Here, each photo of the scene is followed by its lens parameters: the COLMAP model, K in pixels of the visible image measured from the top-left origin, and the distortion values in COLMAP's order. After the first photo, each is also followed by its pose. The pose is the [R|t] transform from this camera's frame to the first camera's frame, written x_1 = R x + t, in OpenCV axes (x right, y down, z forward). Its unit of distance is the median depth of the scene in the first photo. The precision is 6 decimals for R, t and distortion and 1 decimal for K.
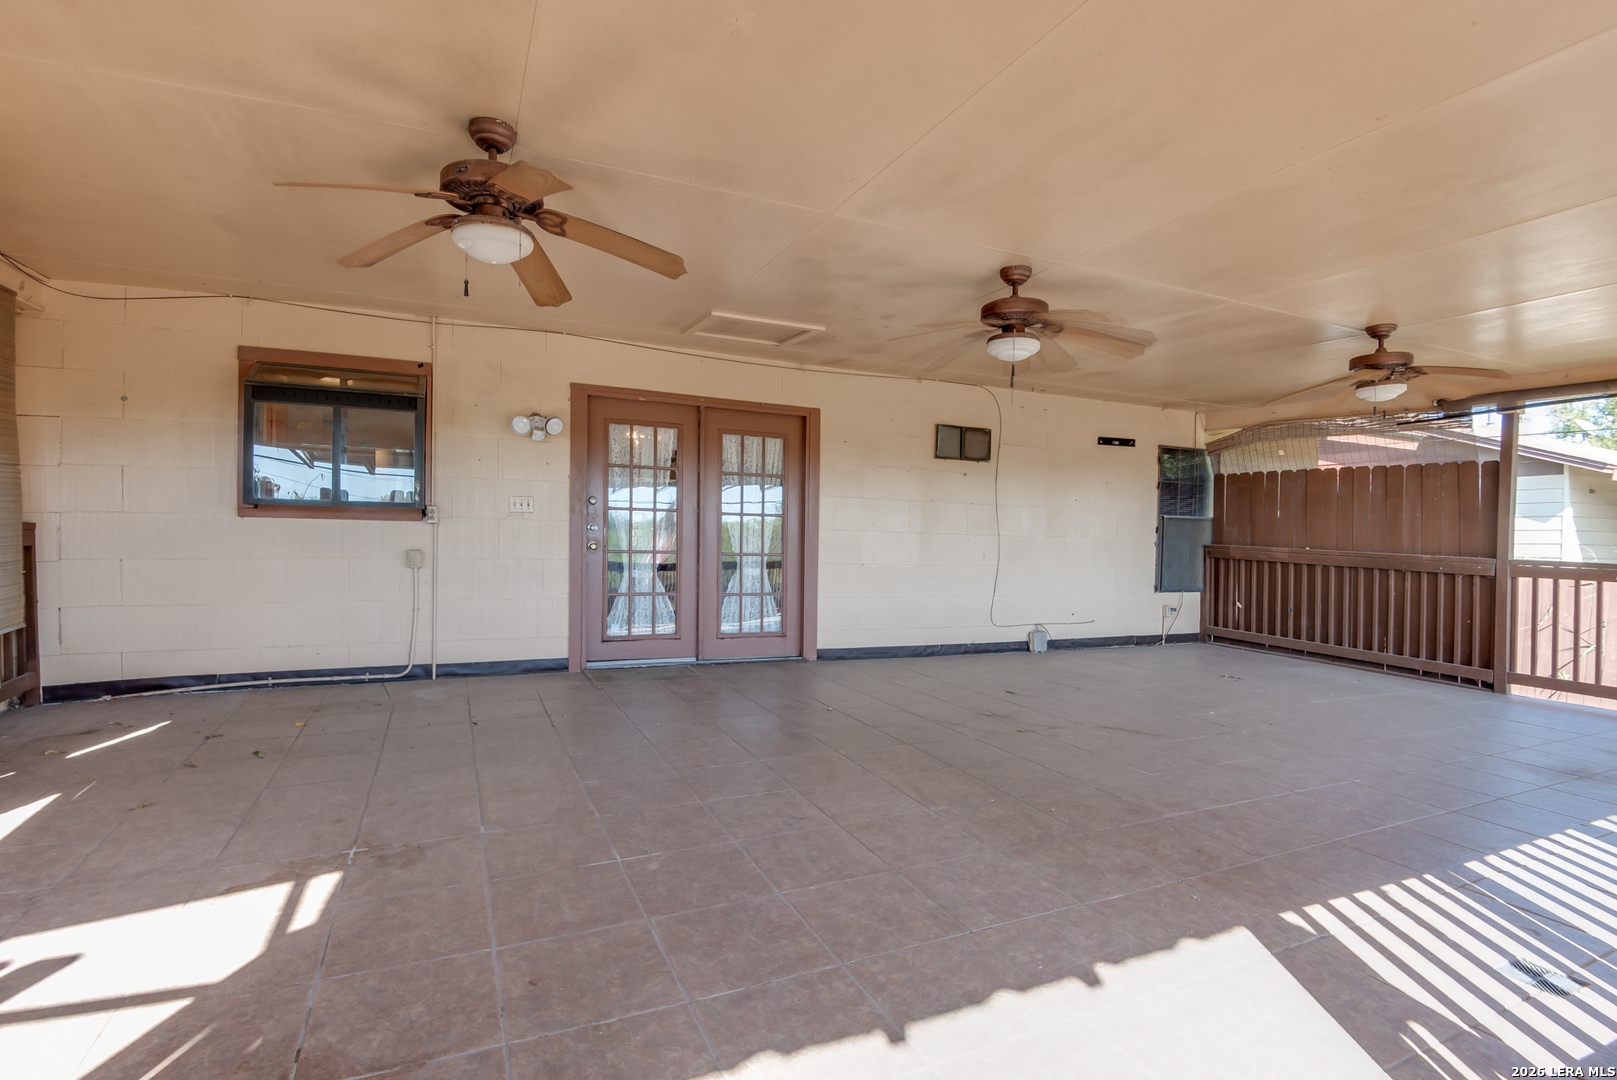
lens RADIAL K [[815.5, 0, 808.5], [0, 815.5, 540.0], [0, 0, 1]] dist [0.014832, -0.028992]
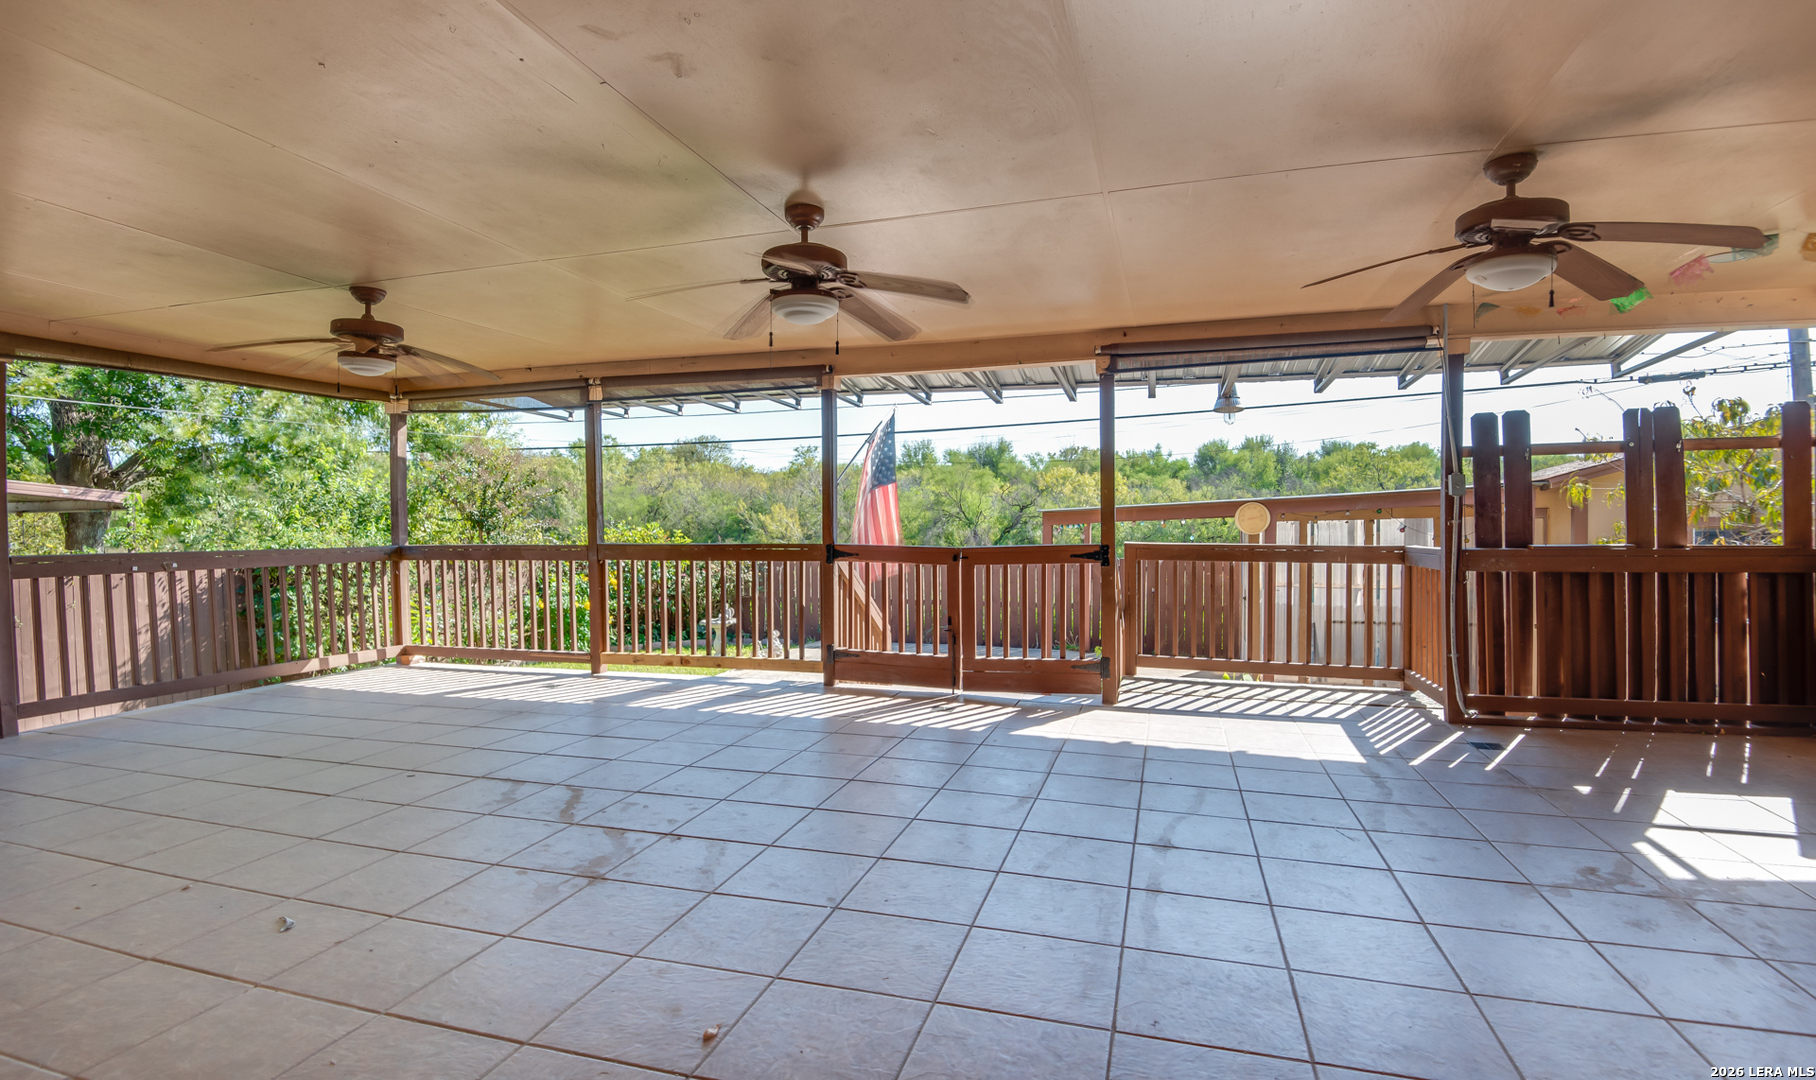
lens RADIAL K [[726.8, 0, 908.0], [0, 726.8, 540.0], [0, 0, 1]] dist [0.000126, -0.000062]
pose [[-0.685659, -0.042992, 0.726652, -0.260004], [-0.003526, 0.998439, 0.055745, -0.043111], [-0.727914, 0.035660, -0.684740, 1.106189]]
